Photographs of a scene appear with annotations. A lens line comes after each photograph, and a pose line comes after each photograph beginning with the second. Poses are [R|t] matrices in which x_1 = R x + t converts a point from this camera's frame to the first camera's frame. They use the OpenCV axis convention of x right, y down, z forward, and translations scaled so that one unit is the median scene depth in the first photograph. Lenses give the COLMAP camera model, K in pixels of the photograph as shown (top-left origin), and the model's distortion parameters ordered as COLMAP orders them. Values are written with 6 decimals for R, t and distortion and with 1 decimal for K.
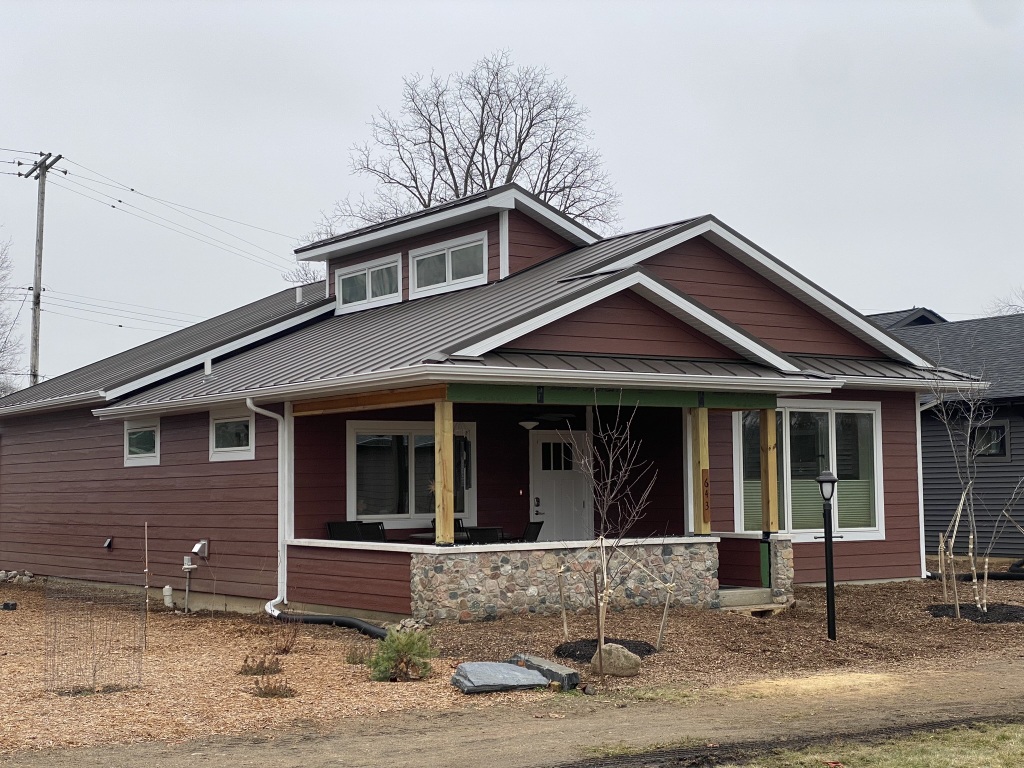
lens RADIAL K [[1555.7, 0, 512.0], [0, 1555.7, 384.0], [0, 0, 1]] dist [0.002120, -0.020030]
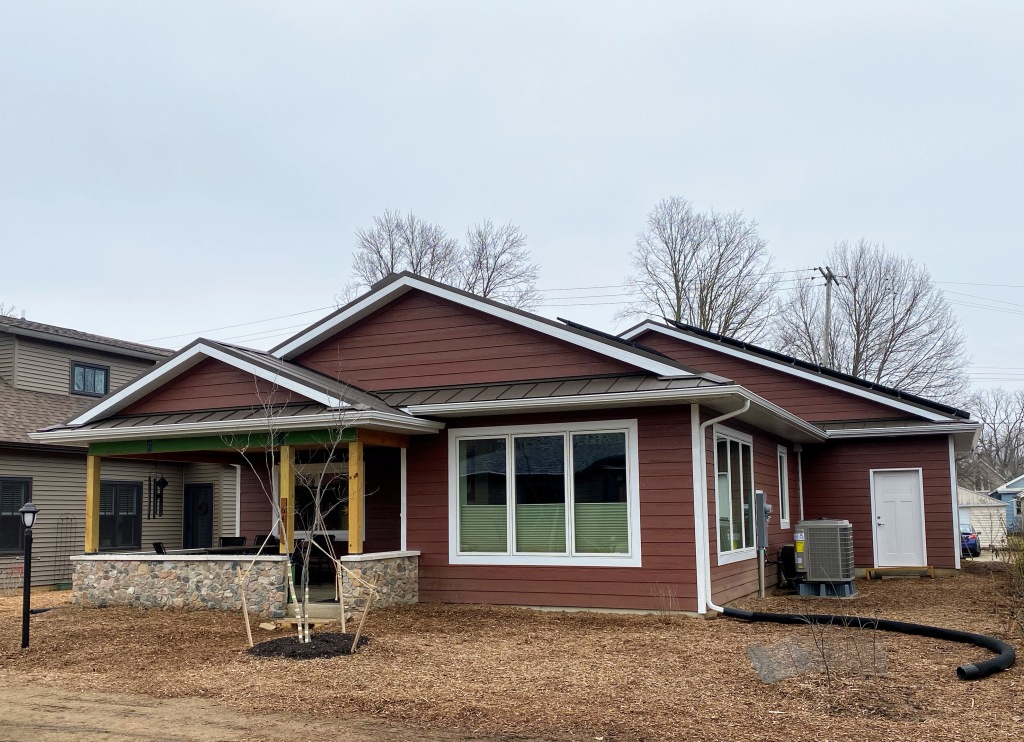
lens RADIAL K [[988.6, 0, 511.6], [0, 988.6, 413.2], [0, 0, 1]] dist [0.139960, -0.488091]
pose [[0.513125, -0.081947, -0.854393, 0.902266], [0.065396, 0.996271, -0.056280, 0.046751], [0.855819, -0.026995, 0.516570, 0.797034]]
